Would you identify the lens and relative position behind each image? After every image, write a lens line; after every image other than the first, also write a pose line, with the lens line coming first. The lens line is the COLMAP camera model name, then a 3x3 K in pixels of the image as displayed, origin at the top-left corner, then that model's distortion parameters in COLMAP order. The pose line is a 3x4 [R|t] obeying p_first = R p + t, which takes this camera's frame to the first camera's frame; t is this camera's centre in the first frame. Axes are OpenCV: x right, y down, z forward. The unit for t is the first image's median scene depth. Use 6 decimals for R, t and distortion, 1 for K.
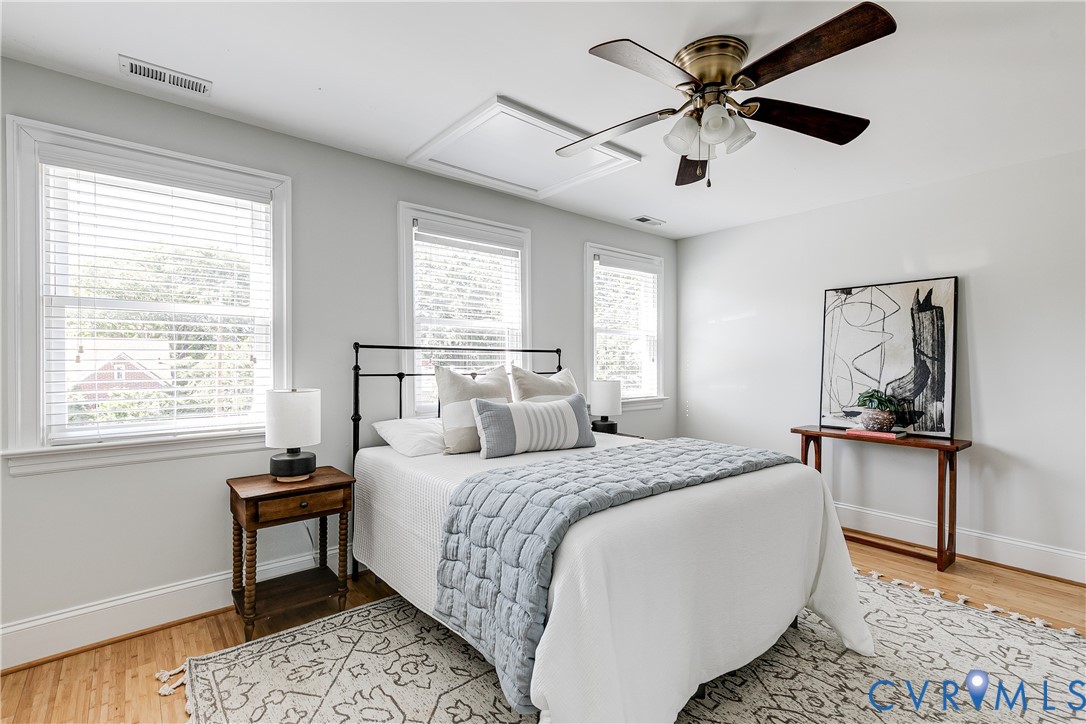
lens RADIAL K [[489.7, 0, 547.6], [0, 489.7, 365.1], [0, 0, 1]] dist [0.004673, 0.000554]
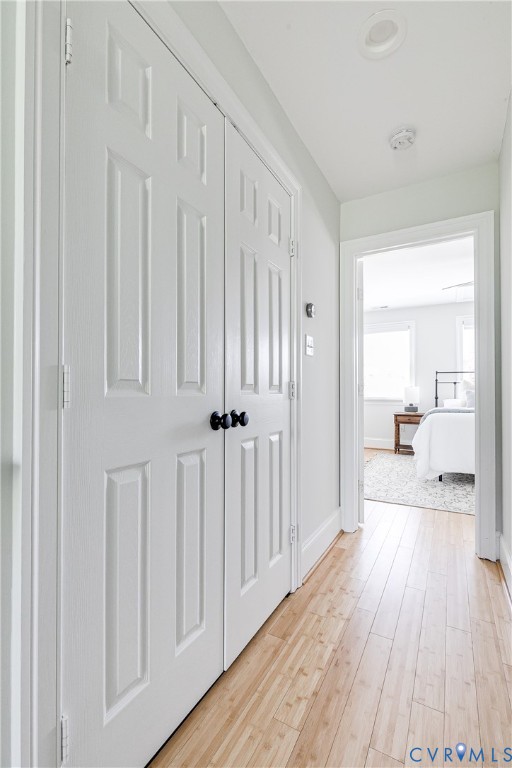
lens RADIAL K [[346.3, 0, 256.1], [0, 346.3, 387.6], [0, 0, 1]] dist [0.004673, 0.000554]
pose [[0.349027, -0.008299, -0.937076, 1.131907], [-0.010697, 0.999860, -0.012839, 0.086611], [0.937052, 0.014505, 0.348890, -0.691720]]
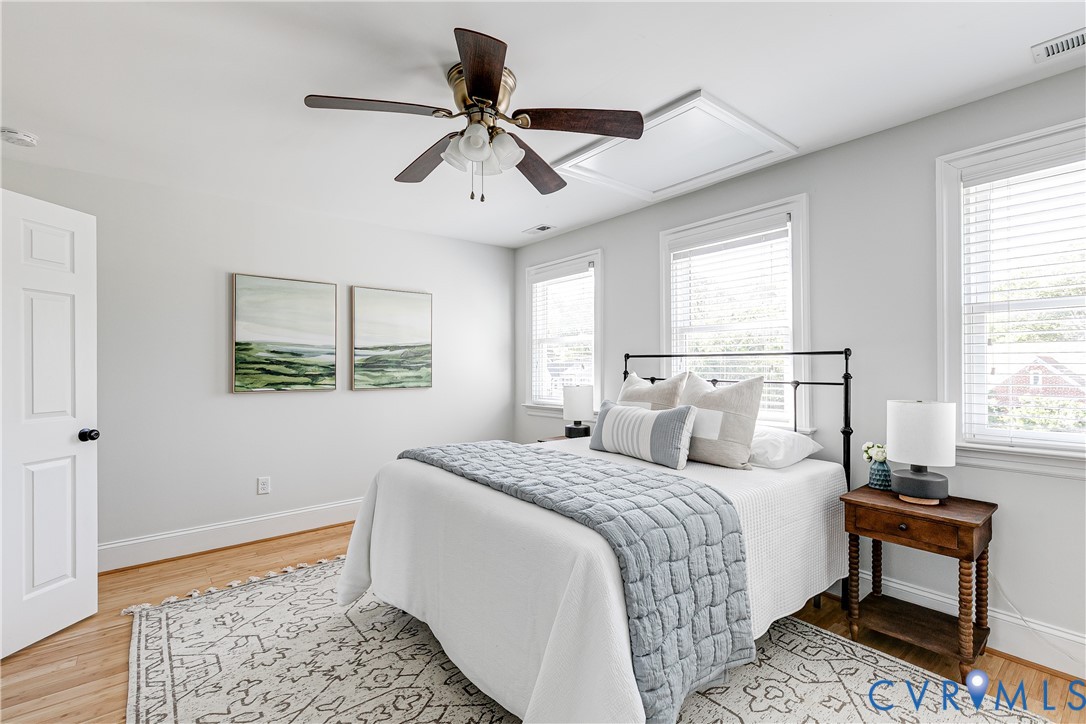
lens RADIAL K [[489.7, 0, 543.8], [0, 489.7, 365.8], [0, 0, 1]] dist [0.004673, 0.000554]
pose [[-0.032287, -0.001965, -0.999477, 0.948699], [-0.005006, 0.999986, -0.001805, -0.008994], [0.999466, 0.004945, -0.032296, 0.808922]]
